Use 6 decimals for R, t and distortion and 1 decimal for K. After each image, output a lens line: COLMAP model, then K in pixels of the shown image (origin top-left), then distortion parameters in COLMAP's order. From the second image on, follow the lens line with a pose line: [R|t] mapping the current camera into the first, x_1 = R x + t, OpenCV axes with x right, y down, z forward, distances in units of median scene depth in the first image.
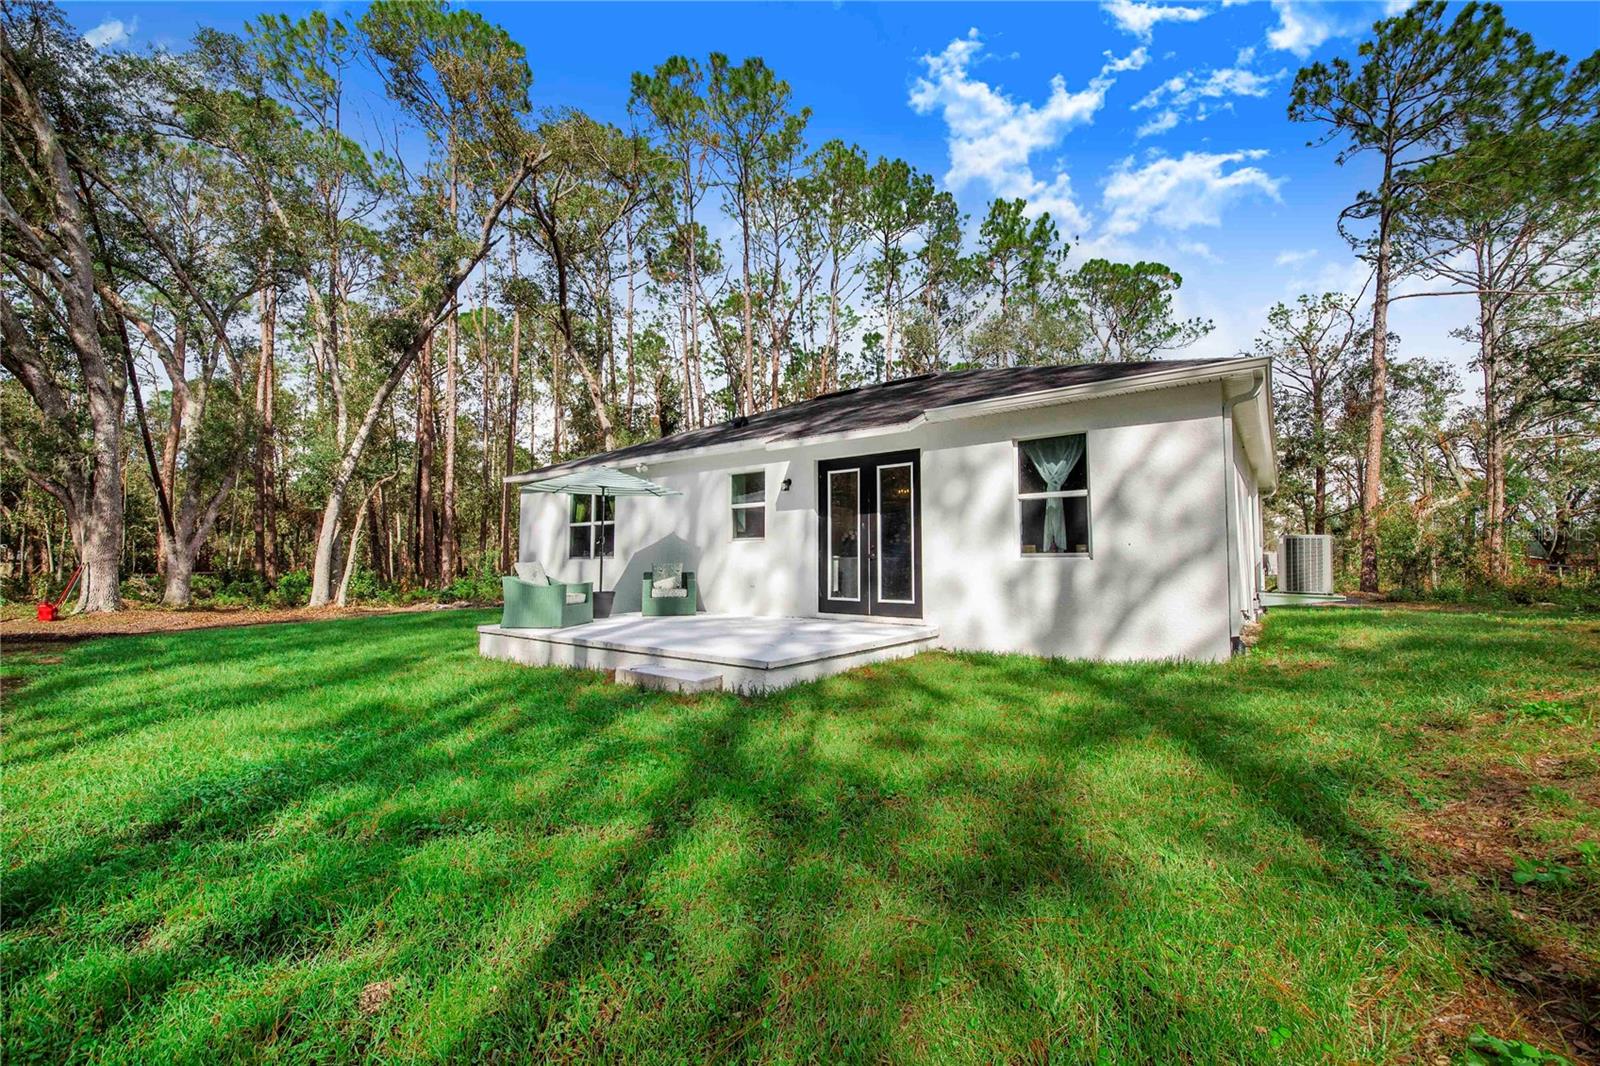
lens RADIAL K [[642.9, 0, 800.0], [0, 642.9, 533.0], [0, 0, 1]] dist [0.000137, -0.000241]
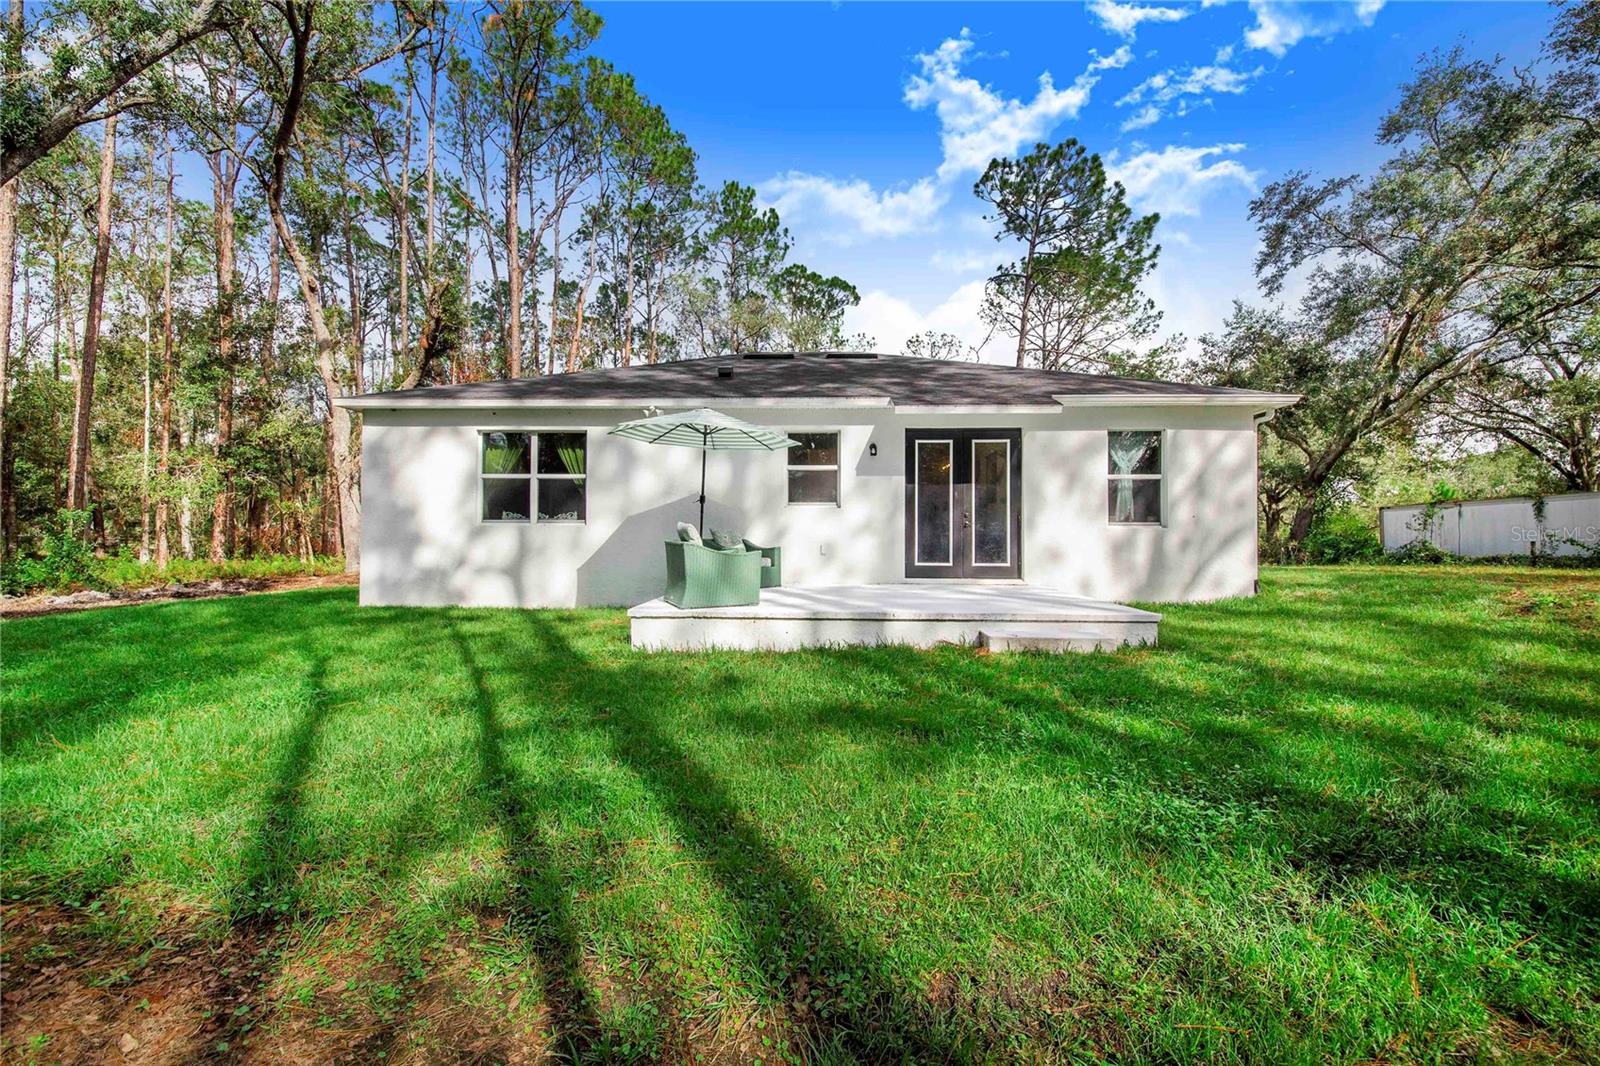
lens RADIAL K [[642.9, 0, 800.0], [0, 642.9, 533.0], [0, 0, 1]] dist [0.000137, -0.000241]
pose [[0.820756, 0.009476, 0.571201, -0.688746], [-0.033087, 0.998973, 0.030970, 0.026115], [-0.570320, -0.044318, 0.820226, 0.260655]]
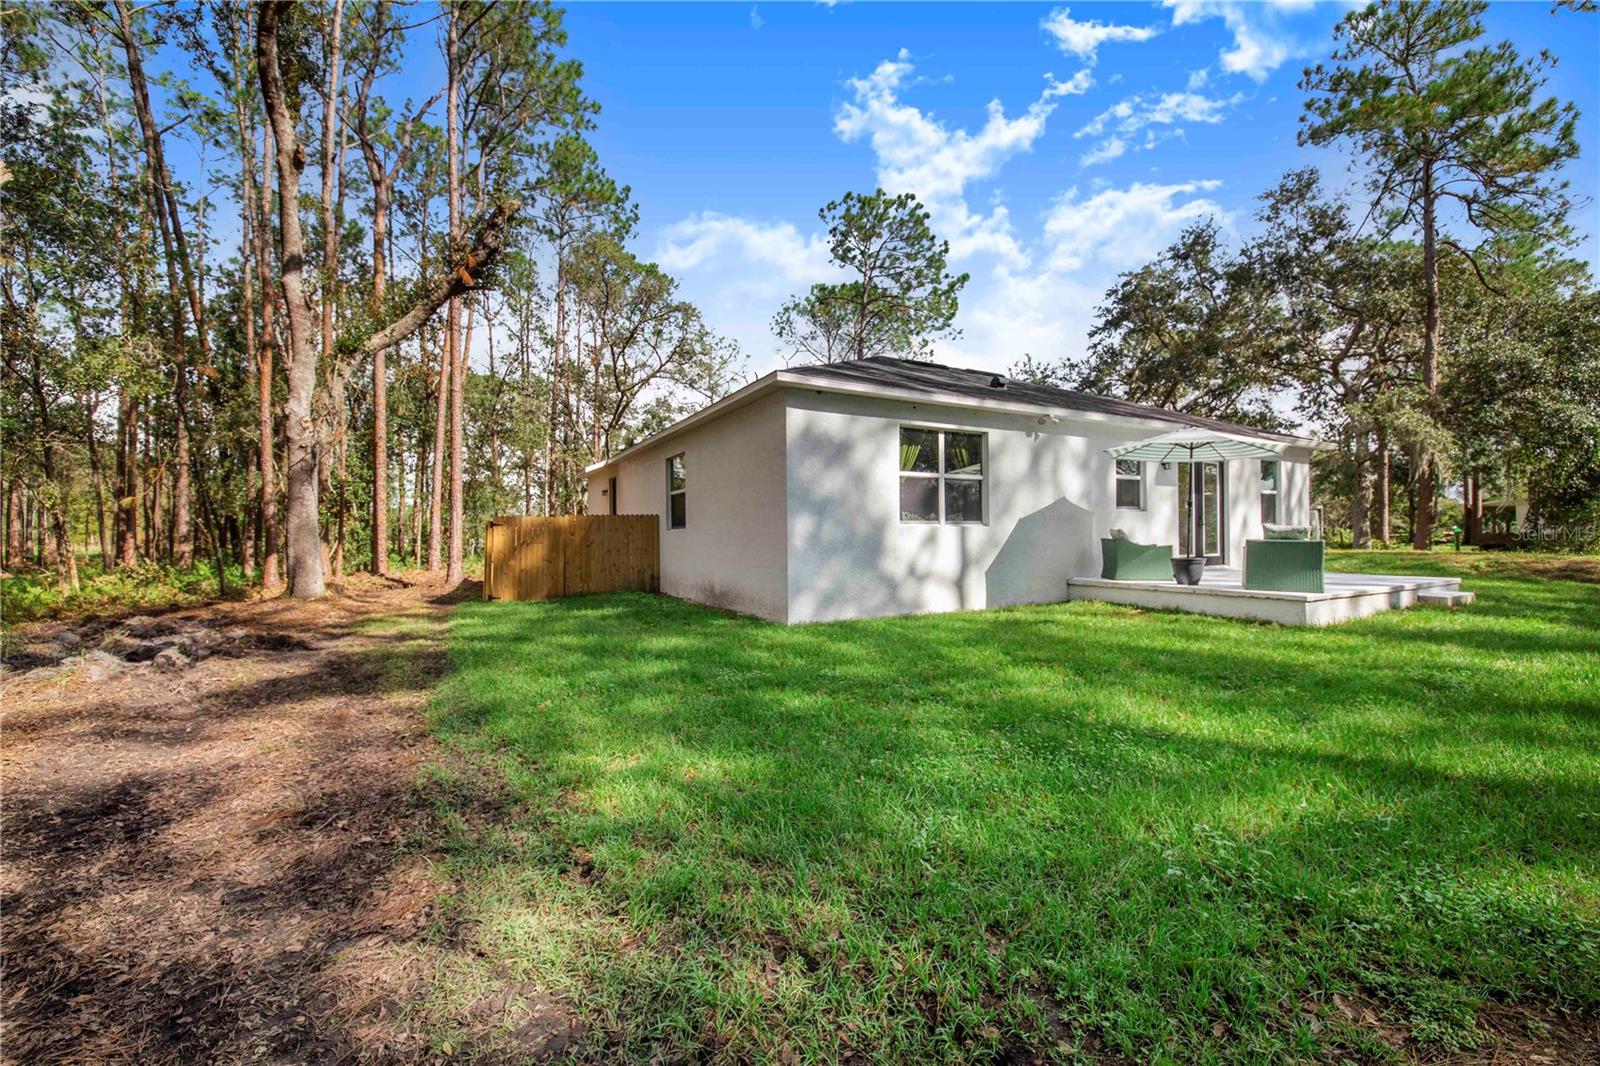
lens RADIAL K [[642.9, 0, 800.0], [0, 642.9, 533.0], [0, 0, 1]] dist [0.000137, -0.000241]
pose [[0.404017, -0.001103, 0.914751, -1.451851], [-0.036886, 0.999166, 0.017496, 0.060208], [-0.914007, -0.040810, 0.403640, 1.173657]]
